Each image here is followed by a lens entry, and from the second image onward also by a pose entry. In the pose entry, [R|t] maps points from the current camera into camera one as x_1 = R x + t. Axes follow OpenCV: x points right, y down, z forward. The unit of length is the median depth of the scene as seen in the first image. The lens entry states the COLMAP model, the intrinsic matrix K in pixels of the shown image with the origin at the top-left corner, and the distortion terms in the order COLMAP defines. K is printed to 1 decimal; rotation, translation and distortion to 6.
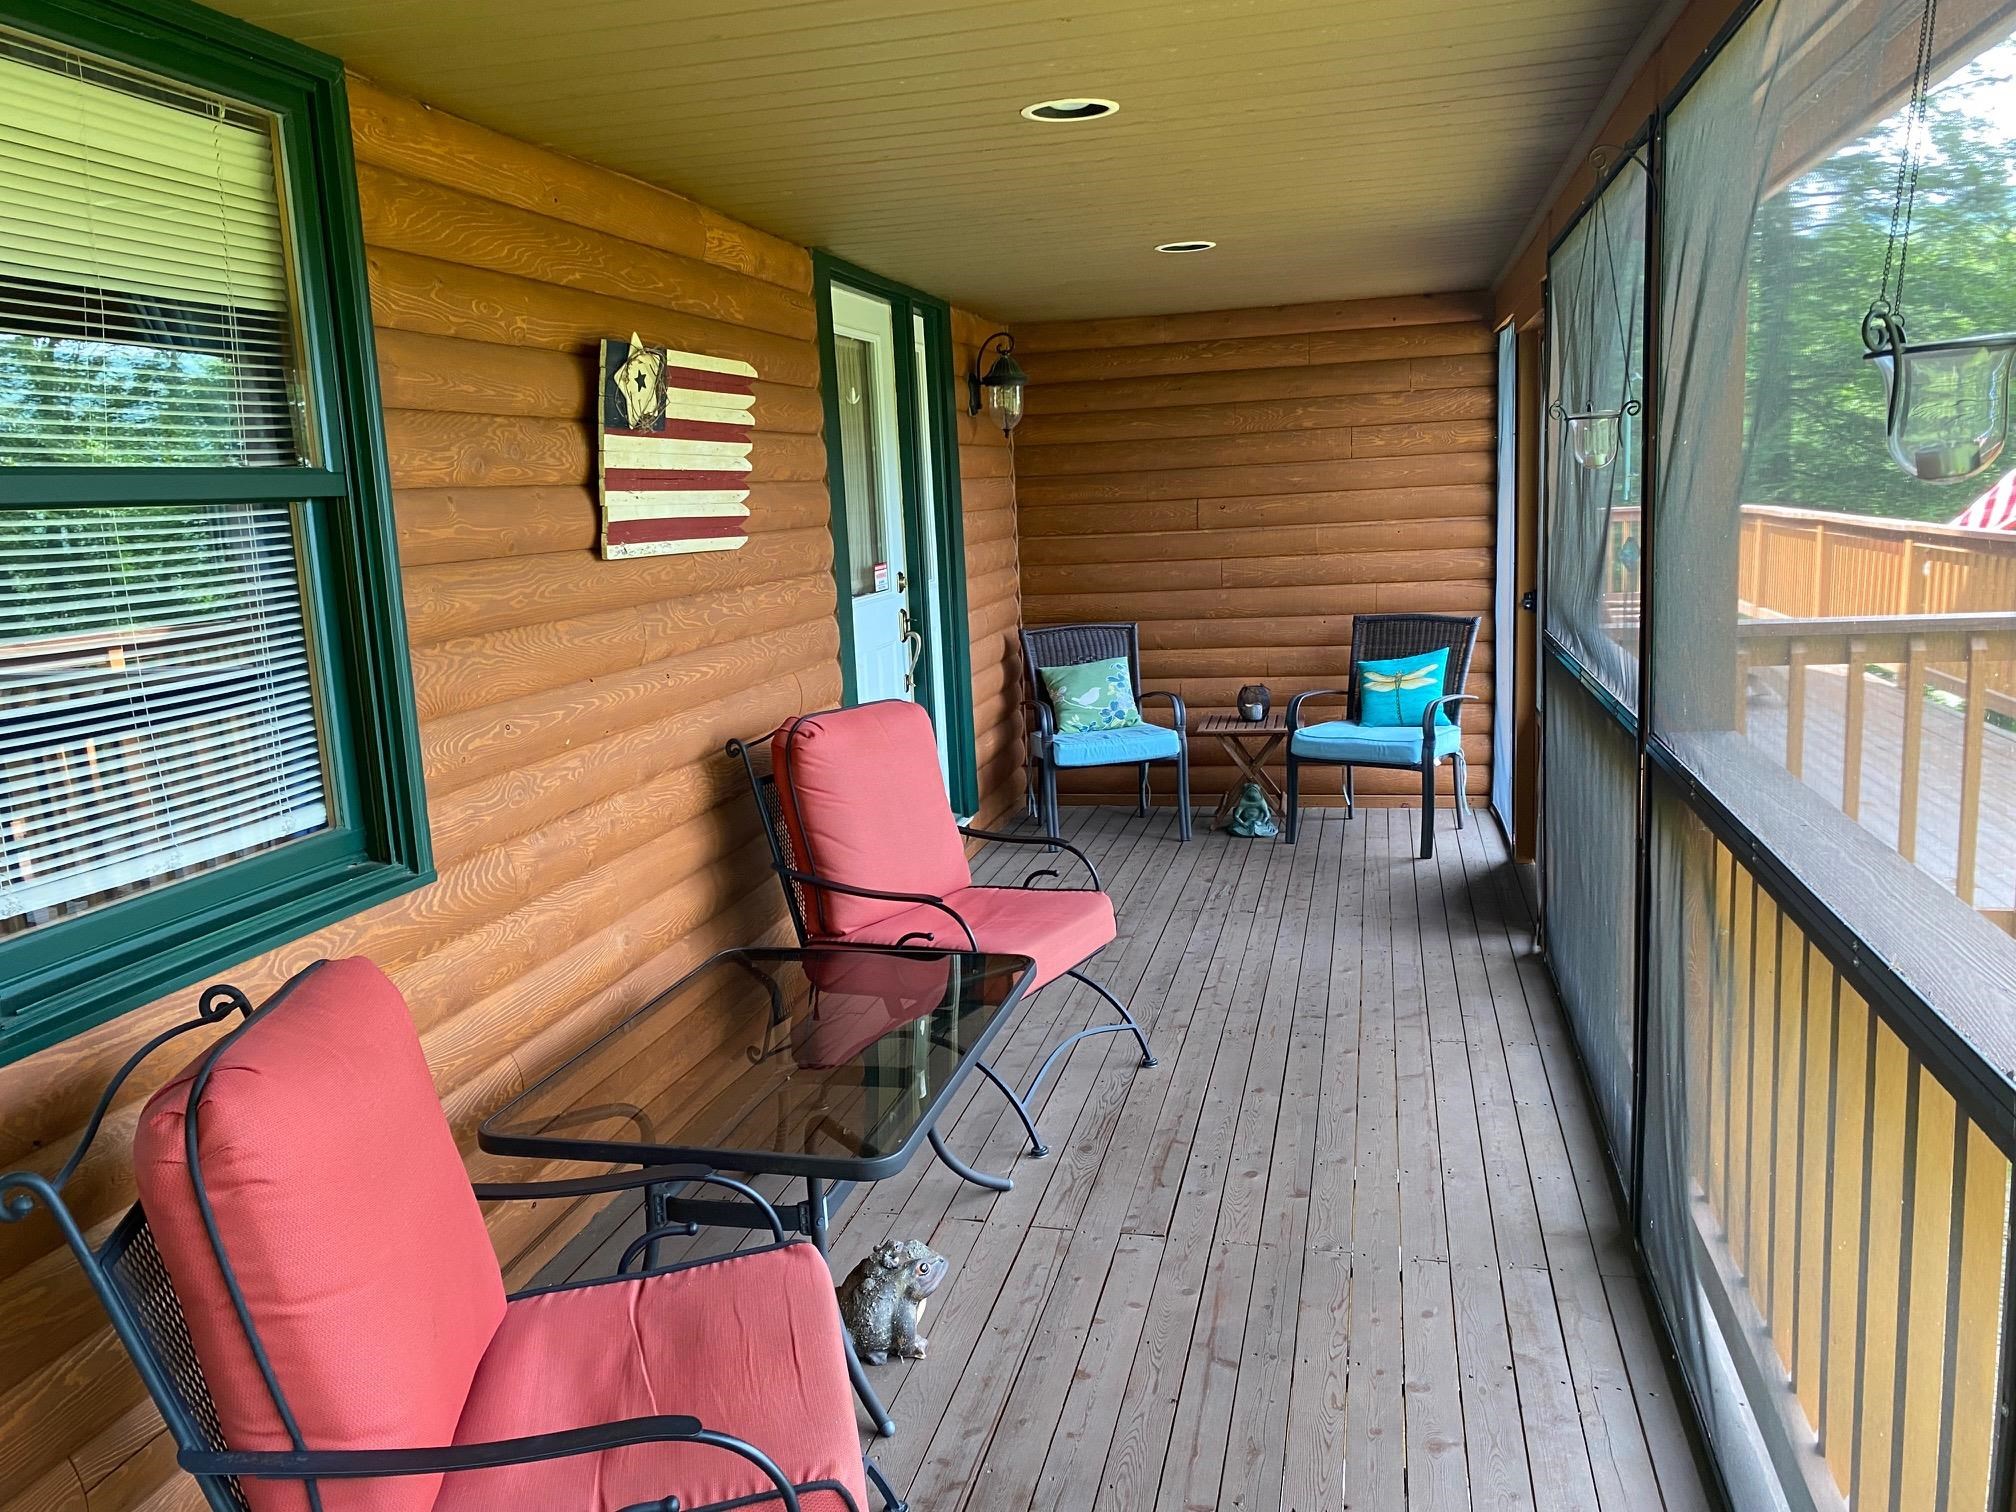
lens RADIAL K [[1583.3, 0, 972.5], [0, 1583.3, 752.8], [0, 0, 1]] dist [0.001902, 0.000829]
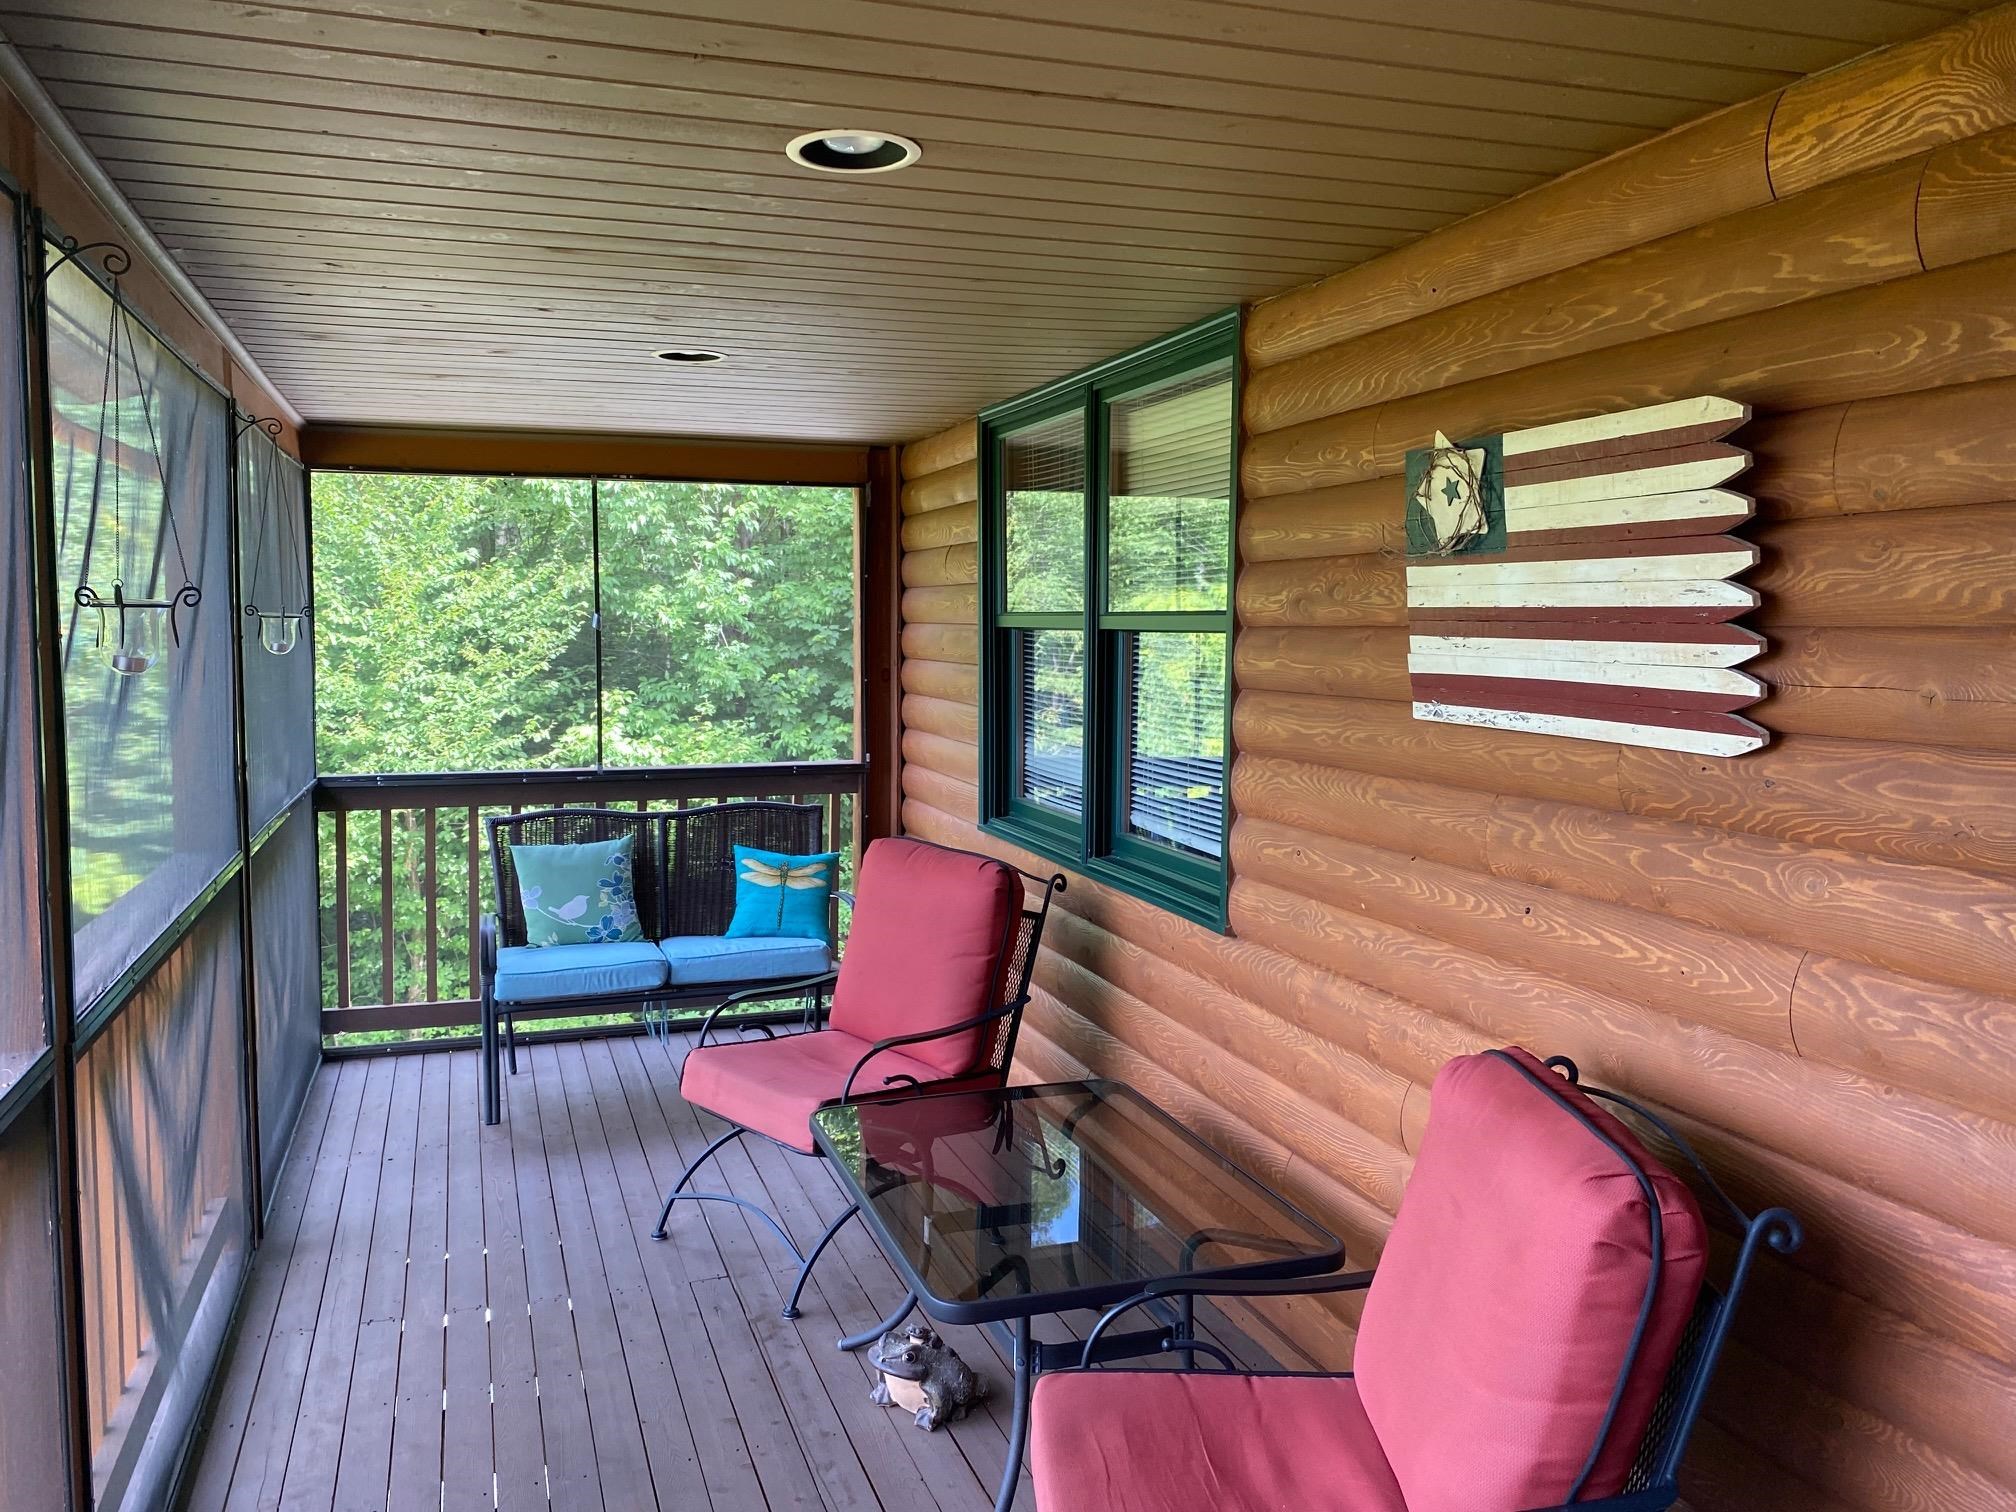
lens RADIAL K [[1583.3, 0, 972.5], [0, 1583.3, 752.8], [0, 0, 1]] dist [0.001902, 0.000829]
pose [[-0.850756, 0.085922, -0.518489, 0.396899], [-0.049677, 0.968982, 0.242088, -0.299390], [0.523207, 0.231715, -0.820099, 1.599488]]
